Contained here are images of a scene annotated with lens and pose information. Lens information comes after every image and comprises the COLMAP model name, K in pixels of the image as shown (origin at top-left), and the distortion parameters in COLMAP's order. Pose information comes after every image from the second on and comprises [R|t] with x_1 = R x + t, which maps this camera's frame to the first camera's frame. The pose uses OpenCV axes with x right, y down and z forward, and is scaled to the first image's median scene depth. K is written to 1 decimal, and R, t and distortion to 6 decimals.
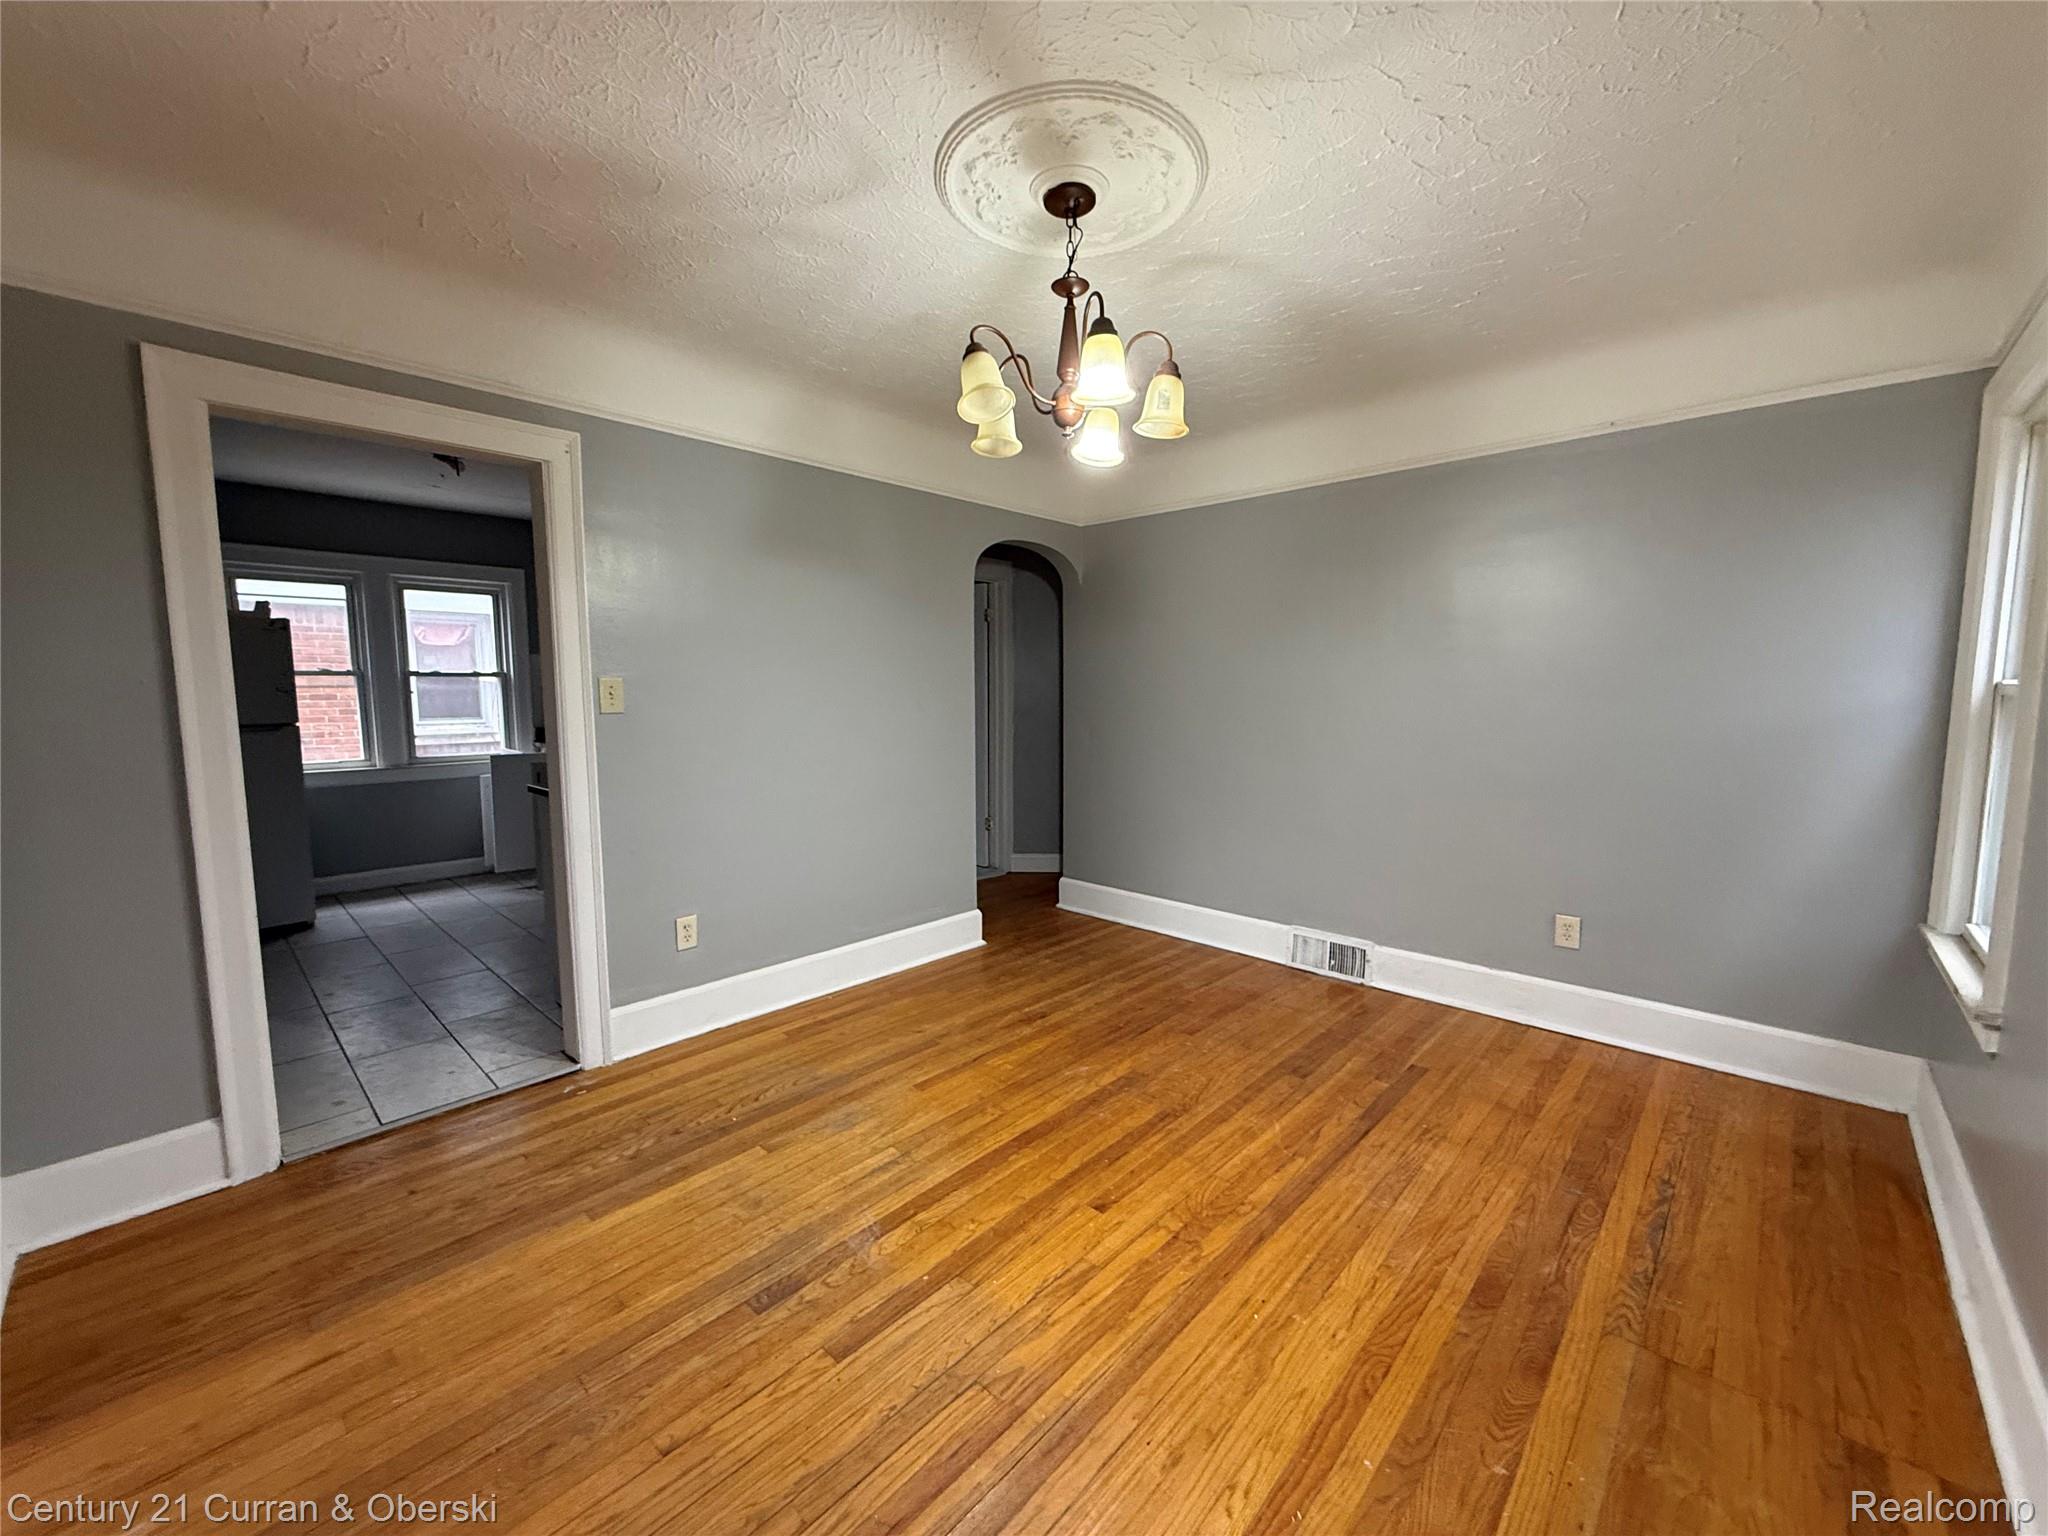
lens RADIAL K [[809.9, 0, 1025.1], [0, 809.9, 764.6], [0, 0, 1]] dist [-0.000720, -0.000779]
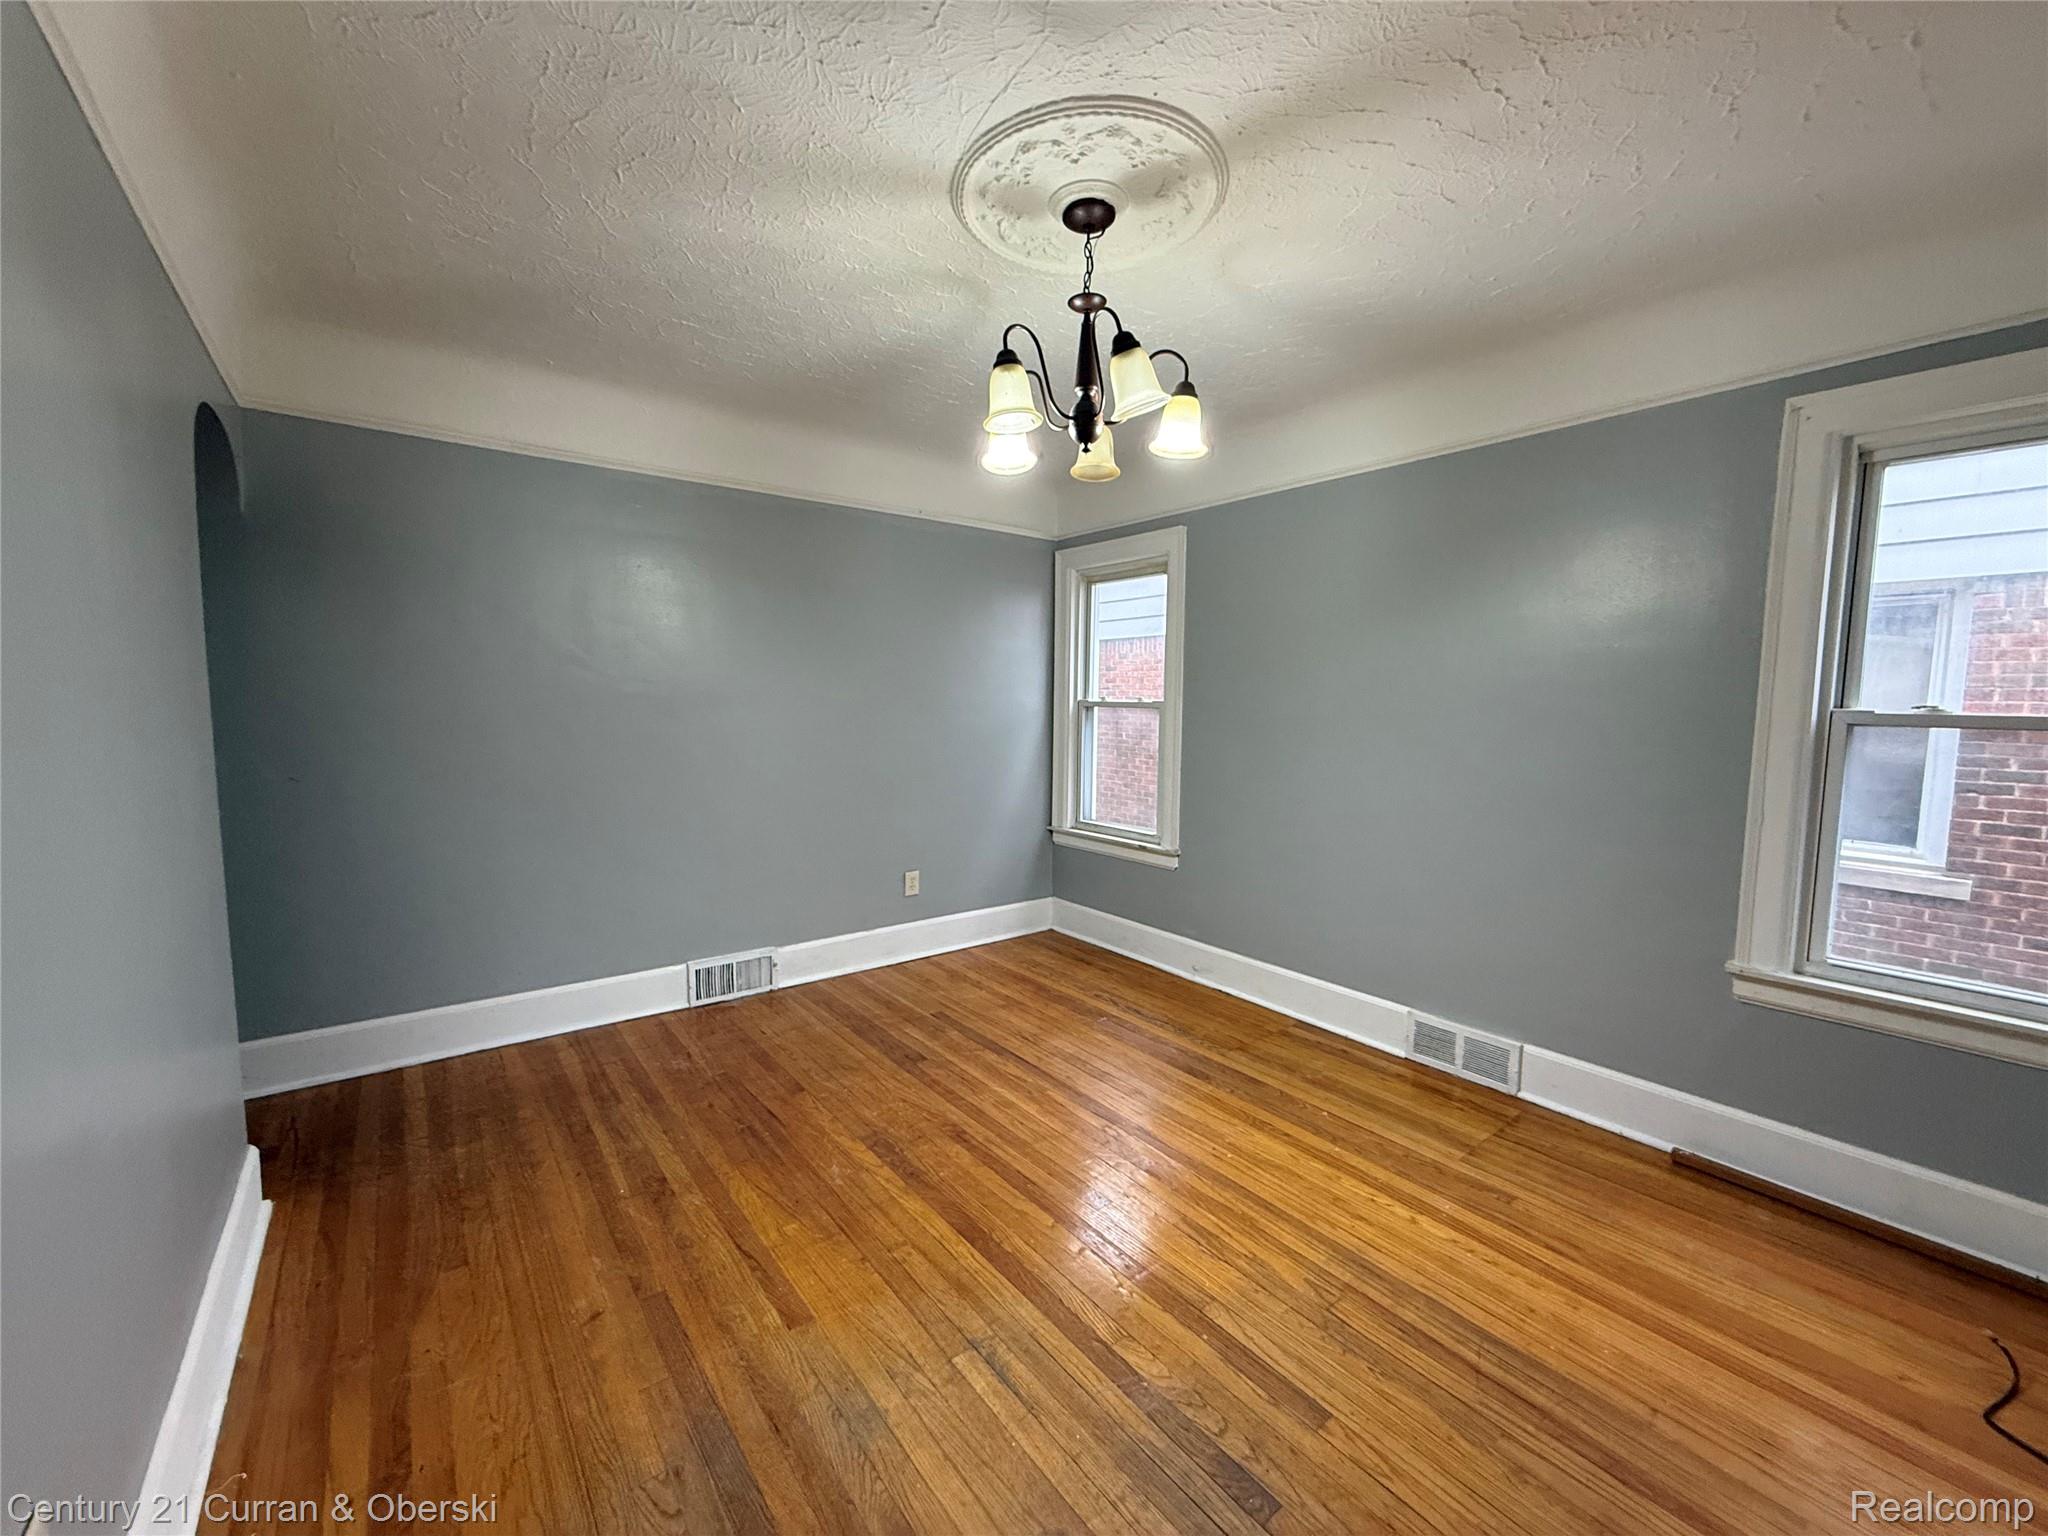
lens RADIAL K [[809.9, 0, 1015.7], [0, 809.9, 768.2], [0, 0, 1]] dist [-0.000720, -0.000779]
pose [[0.163044, -0.080565, 0.983324, -0.738155], [0.082503, 0.994283, 0.067783, -0.072893], [-0.983163, 0.070075, 0.168759, 0.728094]]
